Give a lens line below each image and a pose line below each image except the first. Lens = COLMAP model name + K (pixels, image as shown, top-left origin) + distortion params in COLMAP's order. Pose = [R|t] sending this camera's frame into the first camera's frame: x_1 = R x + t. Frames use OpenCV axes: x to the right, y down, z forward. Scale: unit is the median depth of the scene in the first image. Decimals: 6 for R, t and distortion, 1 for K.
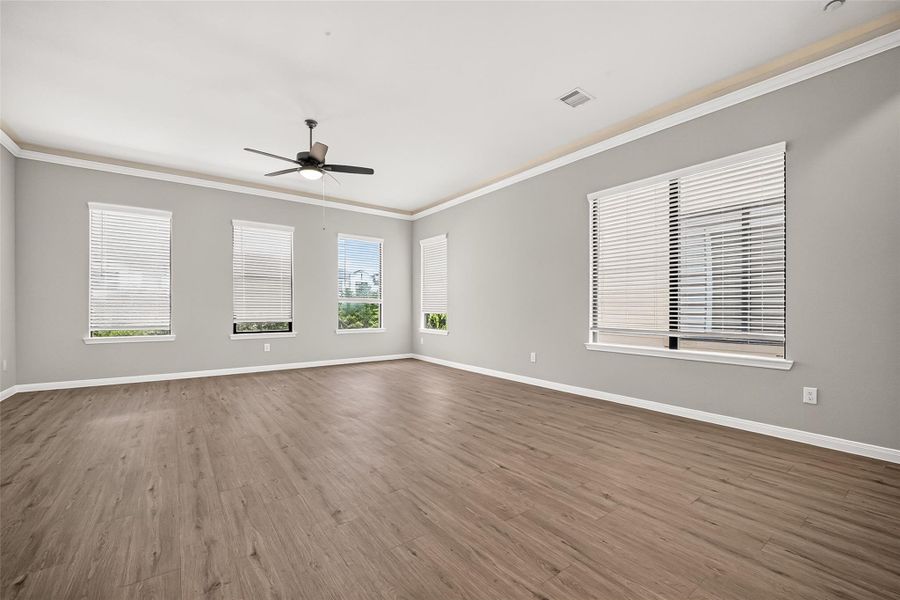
lens RADIAL K [[378.9, 0, 454.9], [0, 378.9, 301.2], [0, 0, 1]] dist [0.013758, -0.017079]
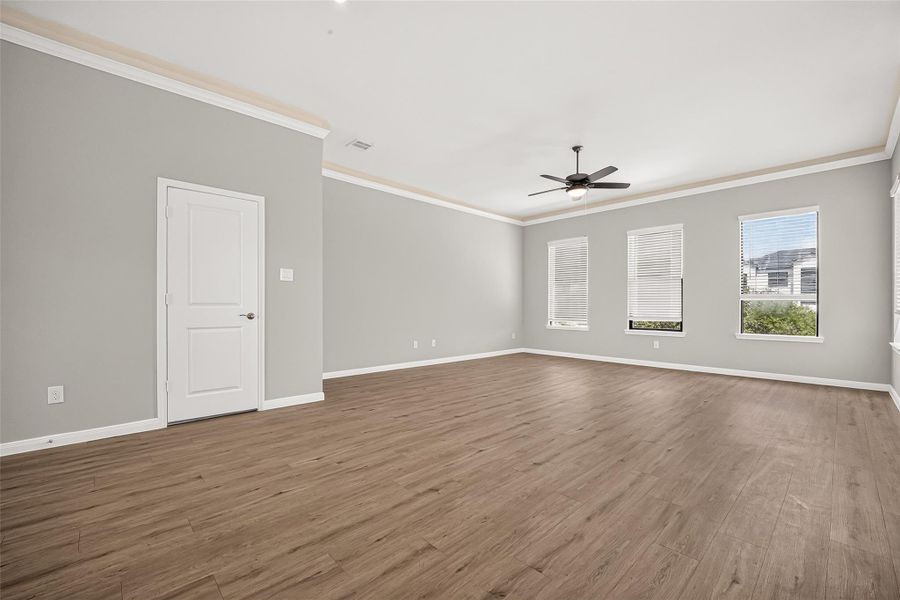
lens RADIAL K [[378.9, 0, 454.9], [0, 378.9, 301.2], [0, 0, 1]] dist [0.013758, -0.017079]
pose [[0.108347, -0.016491, -0.993976, 0.991920], [0.010905, 0.999822, -0.015400, 0.021980], [0.994053, -0.009171, 0.108507, 0.669378]]
